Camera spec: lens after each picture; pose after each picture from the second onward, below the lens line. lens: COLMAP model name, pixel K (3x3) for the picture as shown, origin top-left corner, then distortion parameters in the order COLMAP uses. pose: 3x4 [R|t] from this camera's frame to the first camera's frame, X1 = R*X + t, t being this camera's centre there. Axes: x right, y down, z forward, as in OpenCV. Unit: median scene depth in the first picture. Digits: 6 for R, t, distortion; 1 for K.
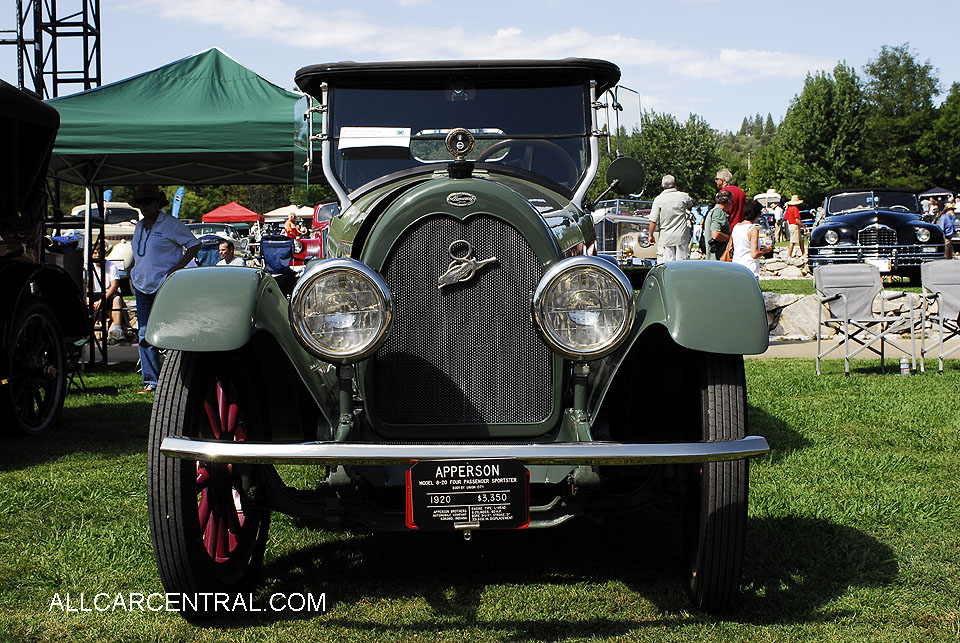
lens RADIAL K [[1246.7, 0, 483.8], [0, 1246.7, 319.6], [0, 0, 1]] dist [-0.043940, 0.000000]
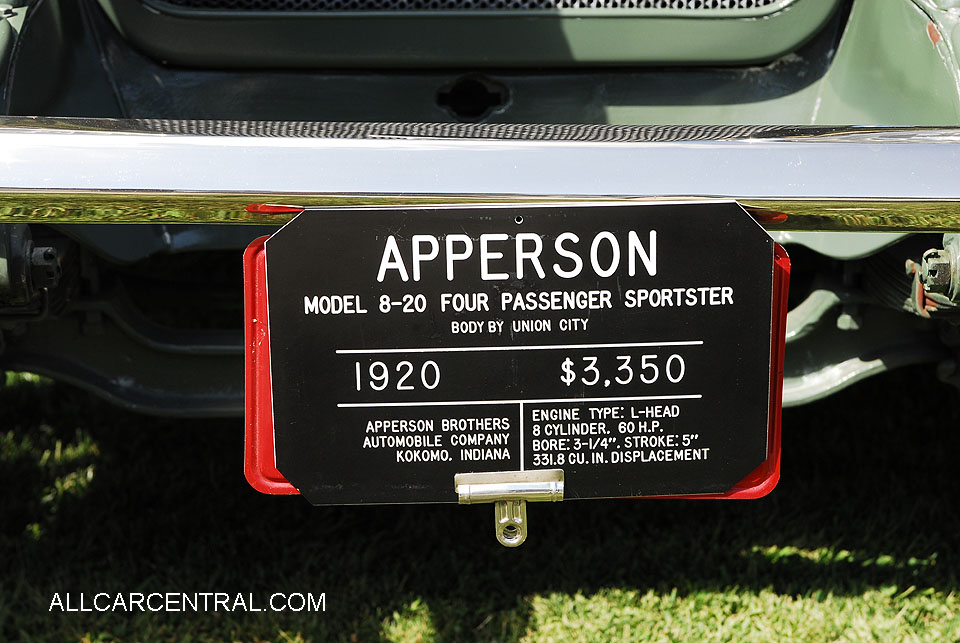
lens RADIAL K [[2876.1, 0, 479.5], [0, 2876.1, 321.5], [0, 0, 1]] dist [-0.057089, 0.000000]
pose [[0.999725, 0.011263, 0.020577, -0.030637], [-0.015521, 0.975322, 0.220243, 0.018607], [-0.017588, -0.220501, 0.975228, 0.488950]]
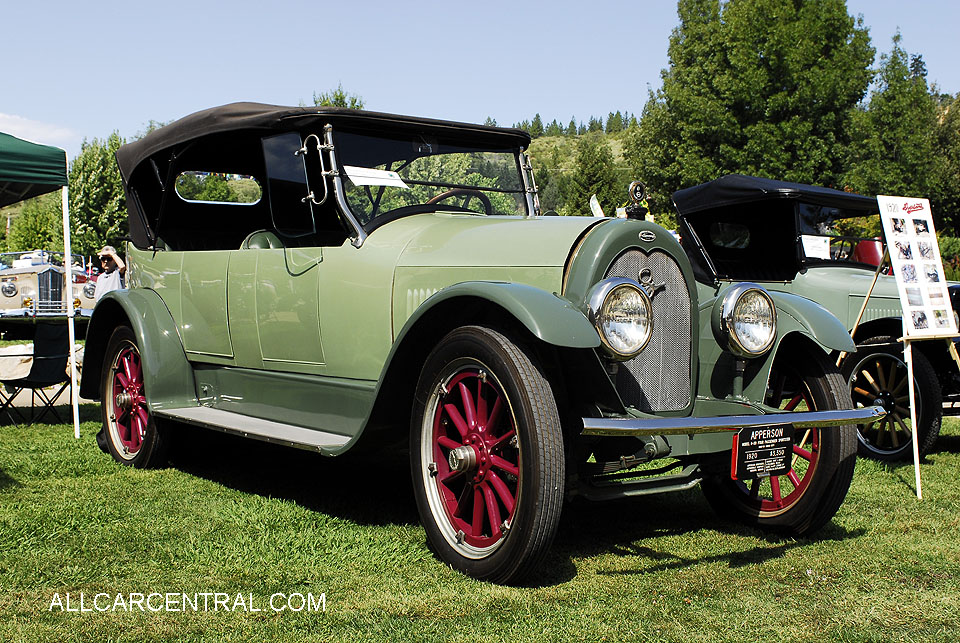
lens RADIAL K [[1200.2, 0, 479.7], [0, 1200.2, 323.4], [0, 0, 1]] dist [-0.065277, 0.000000]
pose [[0.820004, 0.018098, 0.572072, -1.021841], [0.009204, 0.998954, -0.044796, 0.056166], [-0.572284, 0.041999, 0.818979, 0.101483]]
